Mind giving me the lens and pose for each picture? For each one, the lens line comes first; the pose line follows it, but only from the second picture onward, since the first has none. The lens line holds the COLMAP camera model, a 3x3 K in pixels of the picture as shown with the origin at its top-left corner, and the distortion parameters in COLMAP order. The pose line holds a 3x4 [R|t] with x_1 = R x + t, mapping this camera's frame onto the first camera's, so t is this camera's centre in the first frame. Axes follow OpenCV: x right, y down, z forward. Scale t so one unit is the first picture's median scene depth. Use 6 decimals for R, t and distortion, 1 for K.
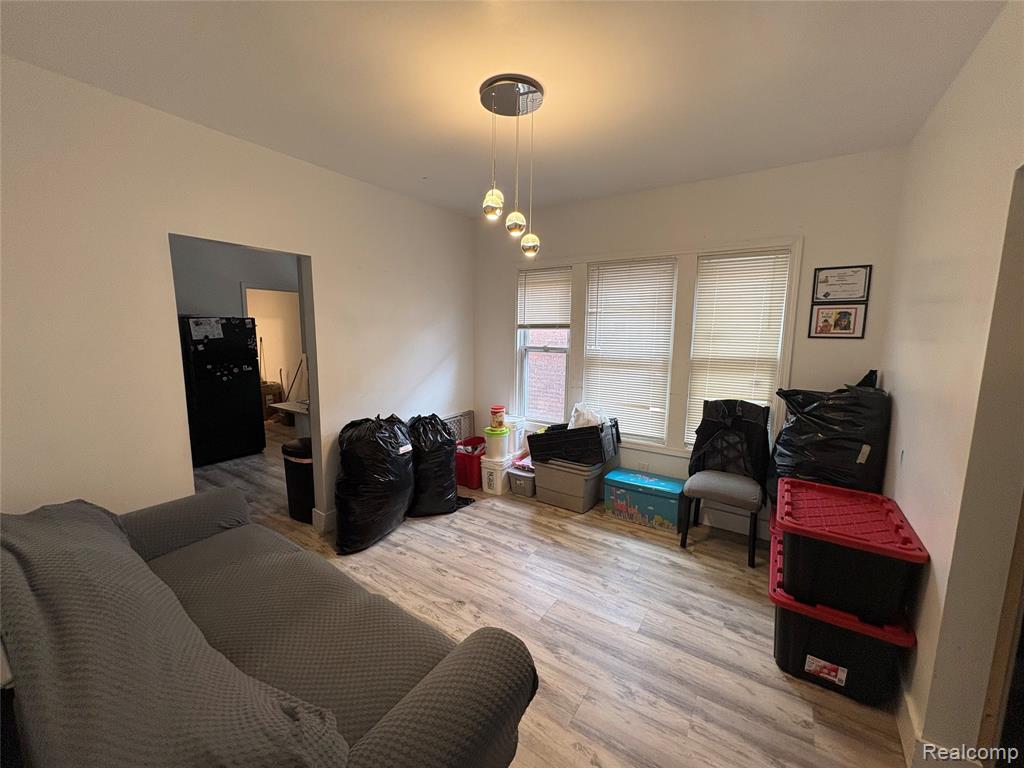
lens RADIAL K [[413.2, 0, 508.9], [0, 413.2, 386.7], [0, 0, 1]] dist [0.000395, -0.000050]
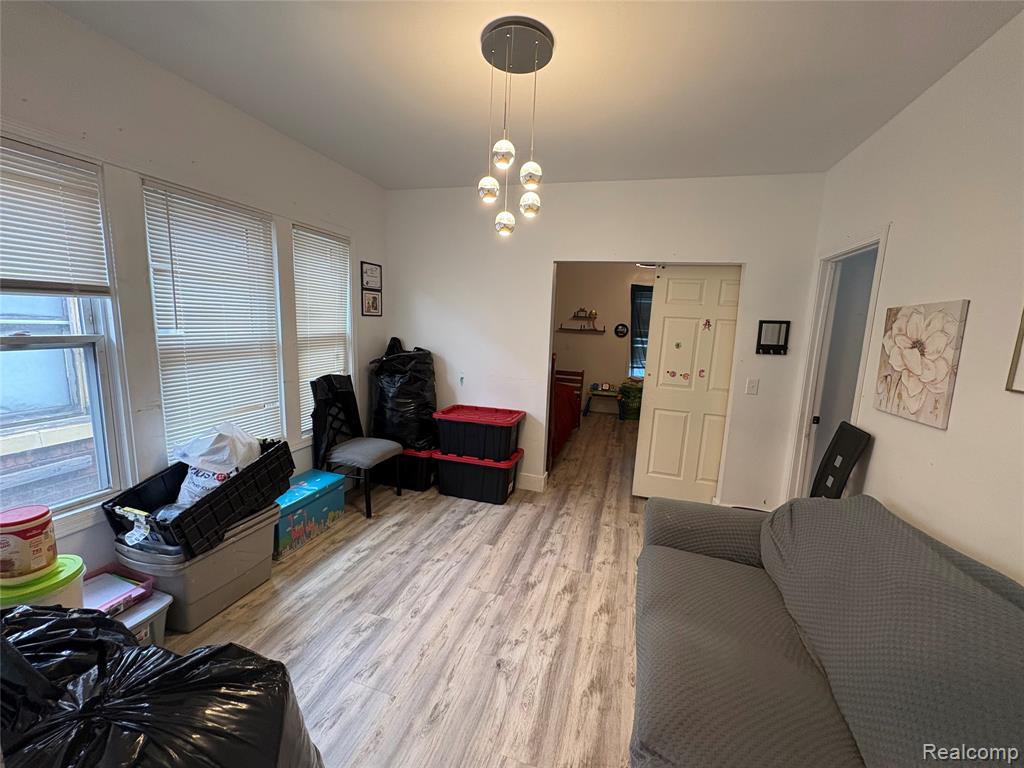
lens RADIAL K [[413.2, 0, 514.2], [0, 413.2, 385.5], [0, 0, 1]] dist [0.000395, -0.000050]
pose [[-0.307098, -0.168856, 0.936578, -0.672882], [0.092707, 0.974145, 0.206027, -0.131133], [-0.947152, 0.150098, -0.283504, 0.978793]]
